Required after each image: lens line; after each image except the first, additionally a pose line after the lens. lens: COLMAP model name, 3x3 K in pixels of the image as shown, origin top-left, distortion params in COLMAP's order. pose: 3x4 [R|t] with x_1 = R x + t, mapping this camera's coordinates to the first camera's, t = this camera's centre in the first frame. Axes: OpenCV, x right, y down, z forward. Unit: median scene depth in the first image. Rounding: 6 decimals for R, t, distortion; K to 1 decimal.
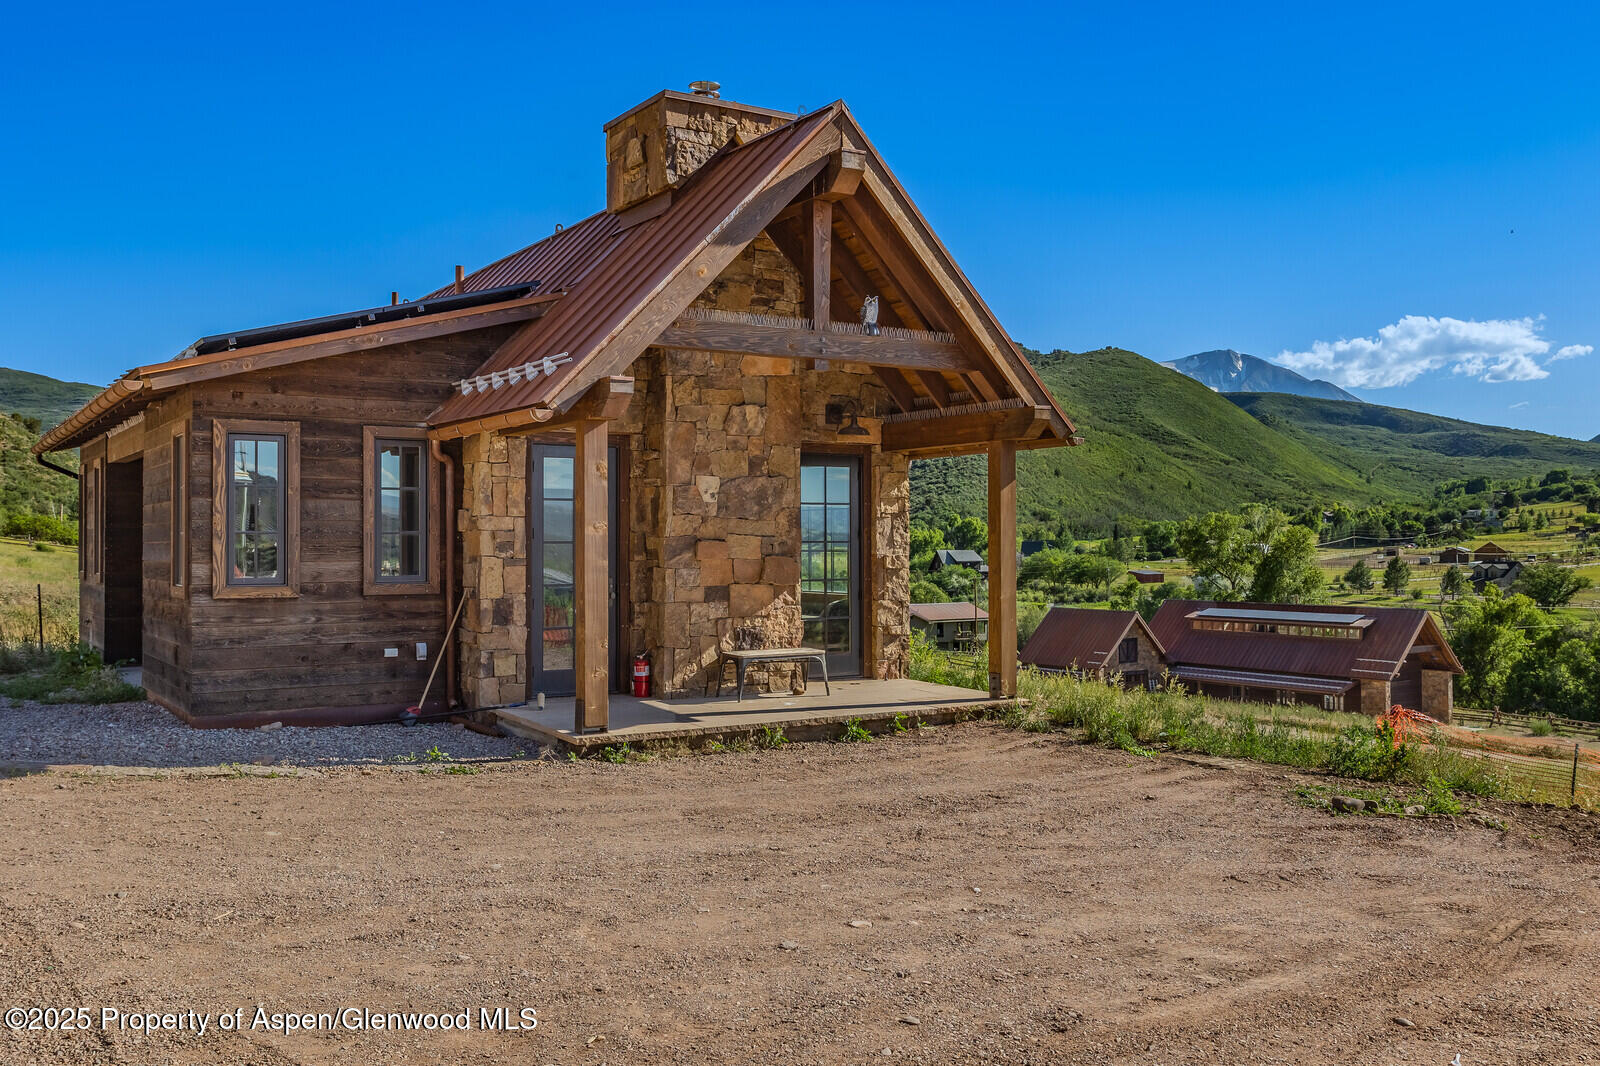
lens RADIAL K [[1418.9, 0, 801.2], [0, 1418.9, 526.9], [0, 0, 1]] dist [-0.019412, 0.089740]
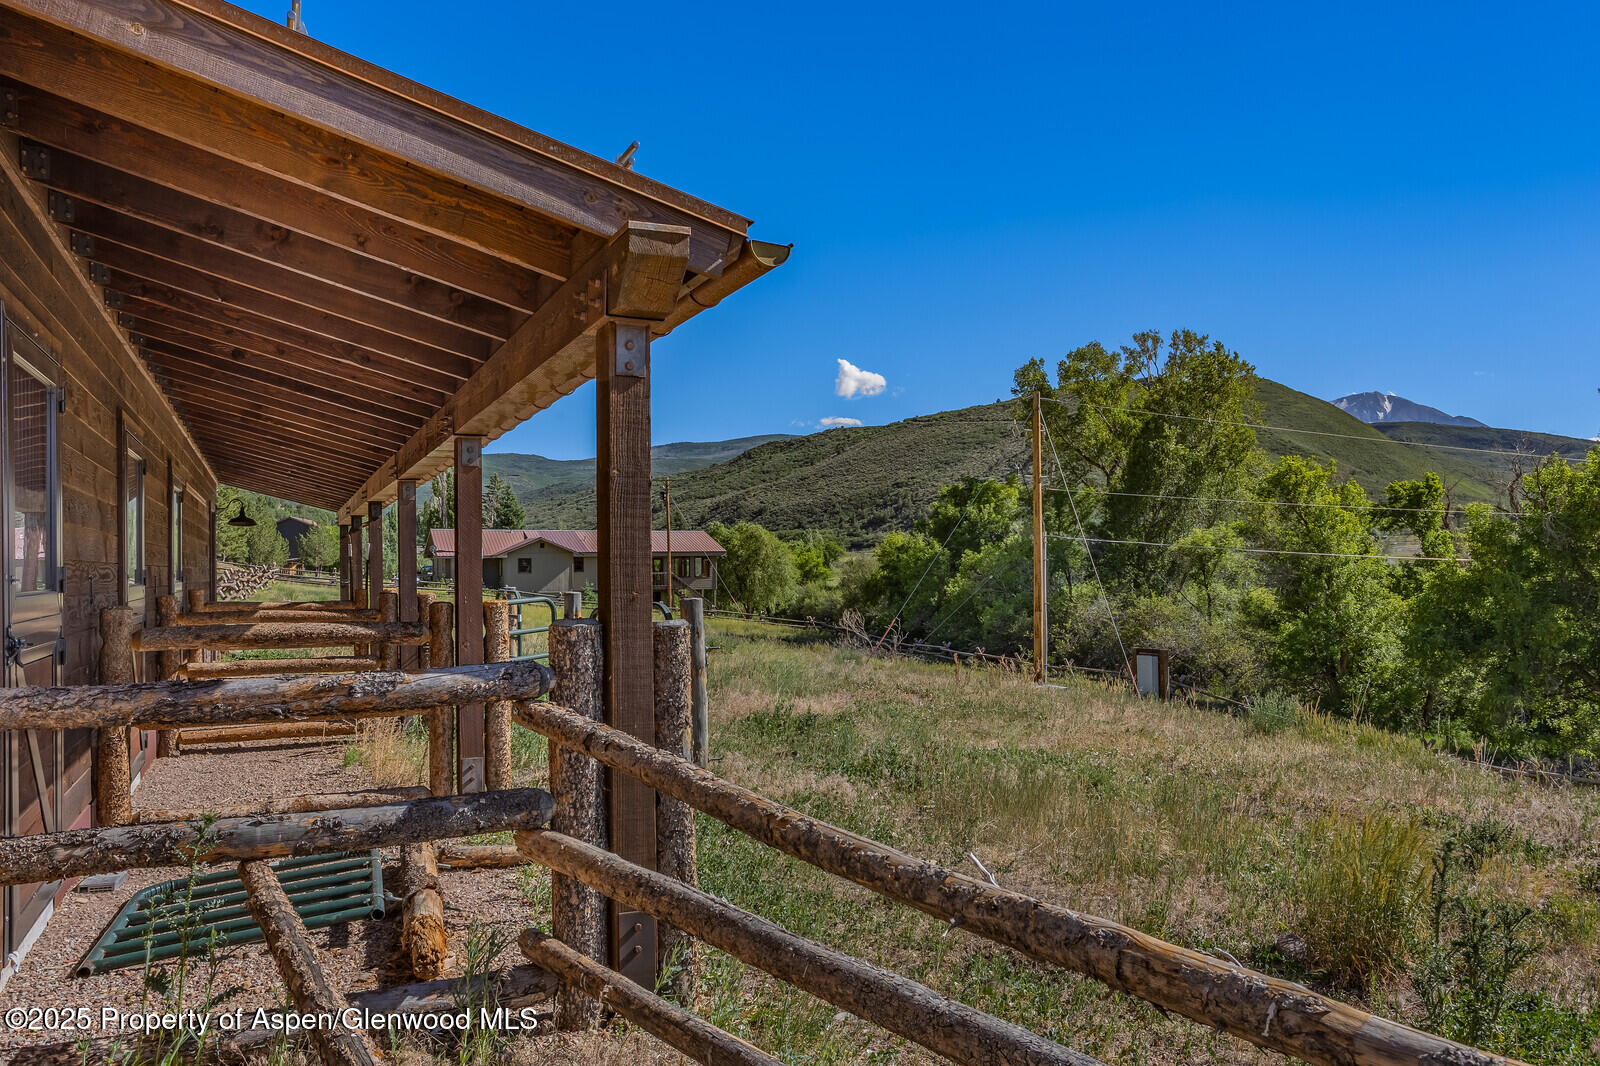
lens RADIAL K [[1161.1, 0, 803.1], [0, 1161.1, 536.0], [0, 0, 1]] dist [-0.031338, 0.053794]
pose [[0.985549, -0.011087, -0.169026, 0.063381], [0.008559, 0.999840, -0.015679, 0.016376], [0.169173, 0.014005, 0.985487, 0.130721]]
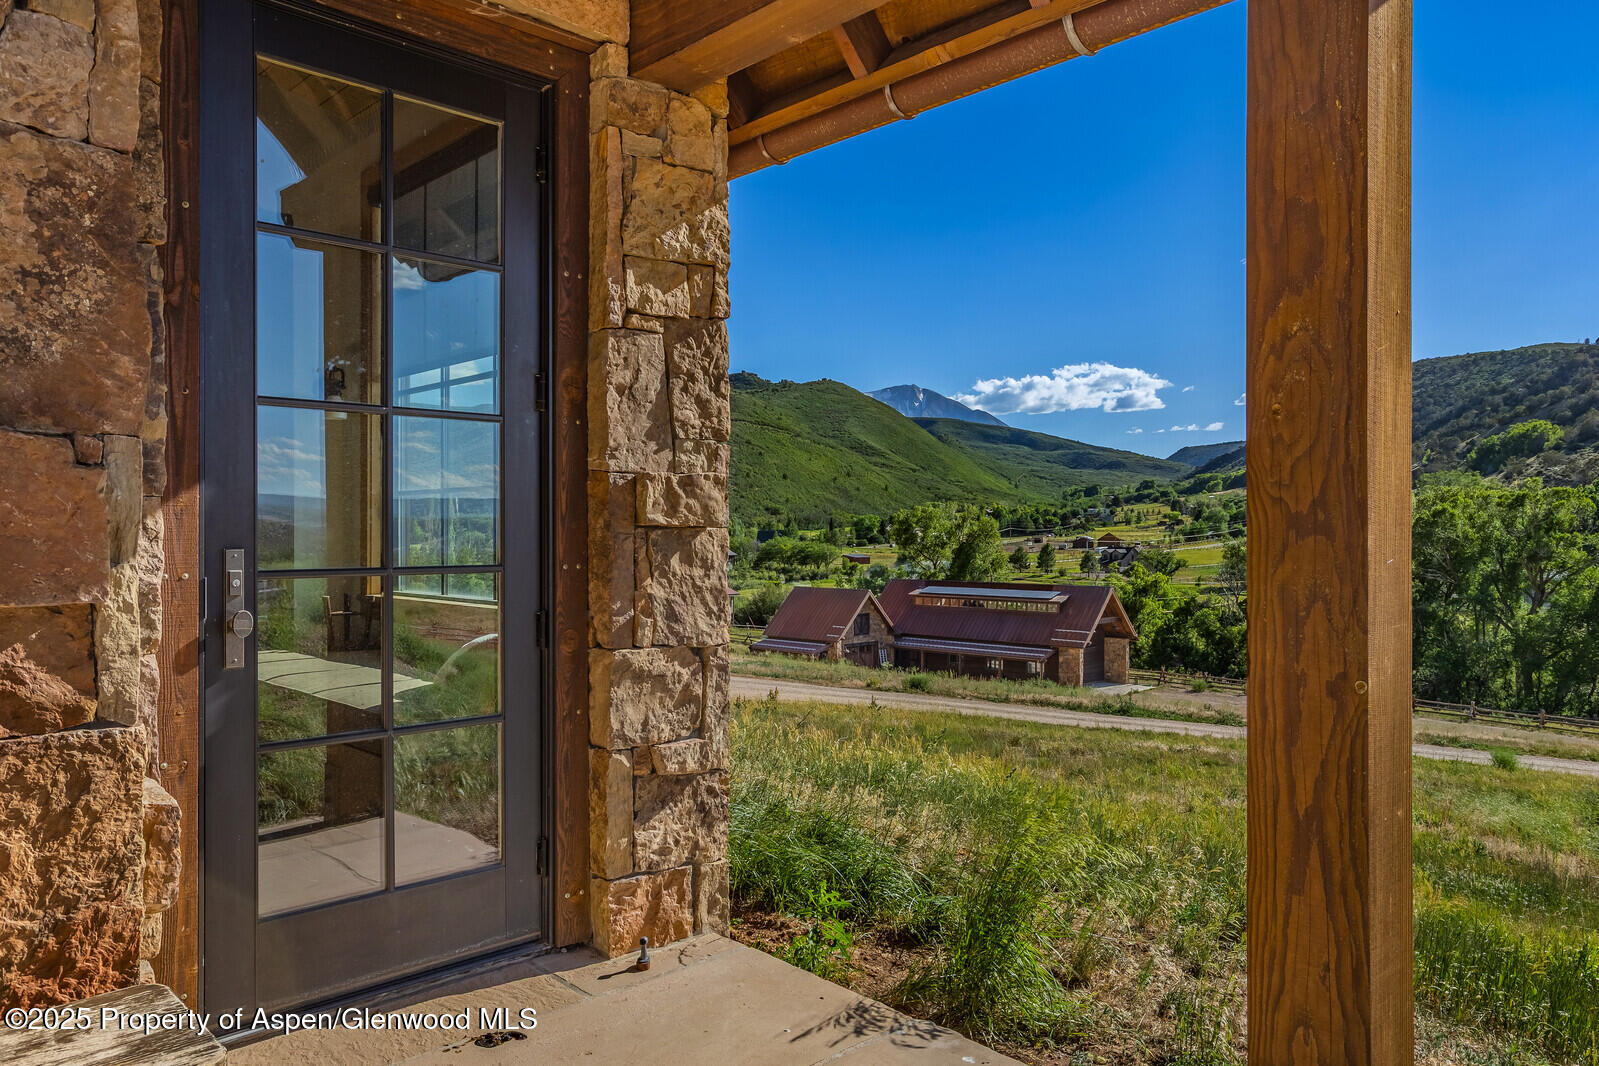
lens RADIAL K [[1130.0, 0, 808.6], [0, 1130.0, 530.2], [0, 0, 1]] dist [0.002637, 0.002988]
pose [[0.979705, 0.003610, 0.200413, 0.001053], [-0.005441, 0.999948, 0.008586, 0.000614], [-0.200372, -0.009503, 0.979674, 0.017377]]
